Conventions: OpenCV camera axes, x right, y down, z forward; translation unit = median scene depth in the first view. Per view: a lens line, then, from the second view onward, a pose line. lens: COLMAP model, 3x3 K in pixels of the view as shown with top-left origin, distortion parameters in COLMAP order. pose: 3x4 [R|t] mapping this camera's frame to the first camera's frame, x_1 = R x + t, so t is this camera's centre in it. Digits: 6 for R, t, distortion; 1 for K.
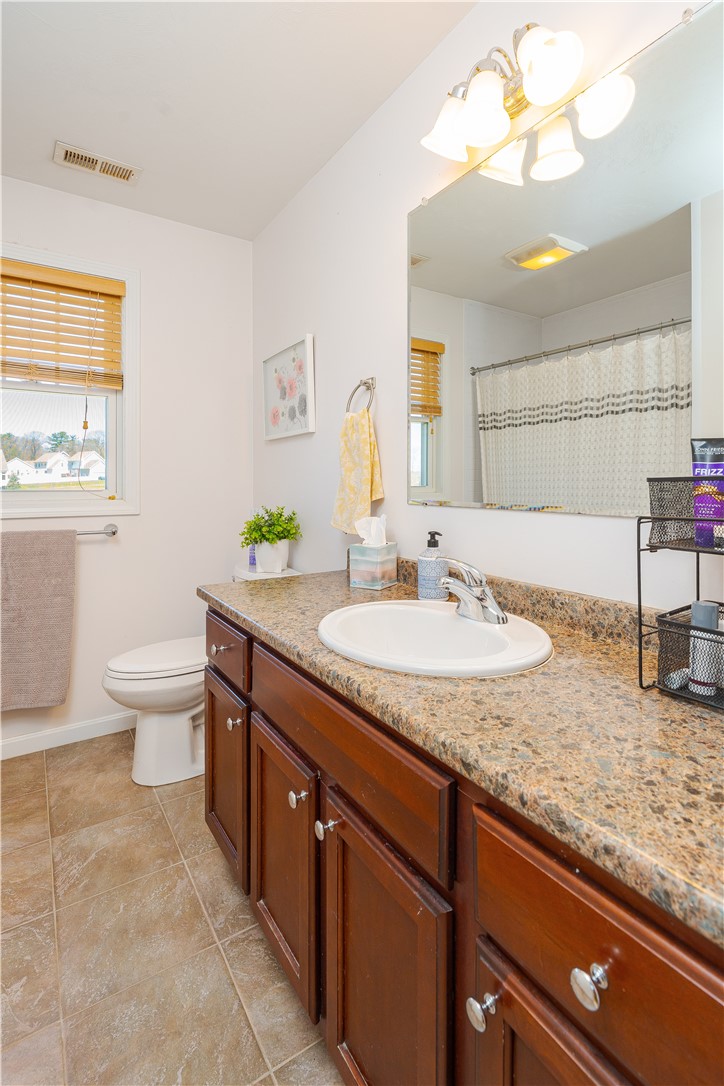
lens RADIAL K [[527.9, 0, 379.2], [0, 527.9, 480.1], [0, 0, 1]] dist [-0.004783, 0.001102]
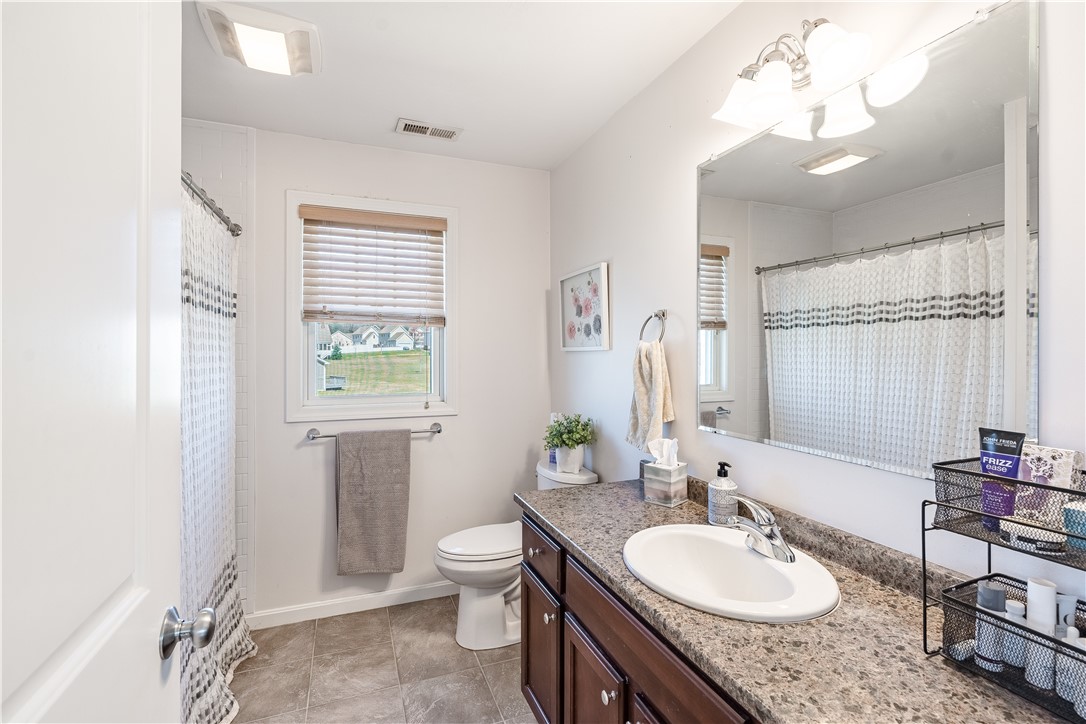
lens RADIAL K [[510.0, 0, 543.1], [0, 510.0, 347.6], [0, 0, 1]] dist [-0.005665, 0.001381]
pose [[0.976066, 0.001028, -0.217471, -0.029757], [-0.001151, 0.999999, -0.000436, -0.125846], [0.217470, 0.000676, 0.976067, -0.112546]]
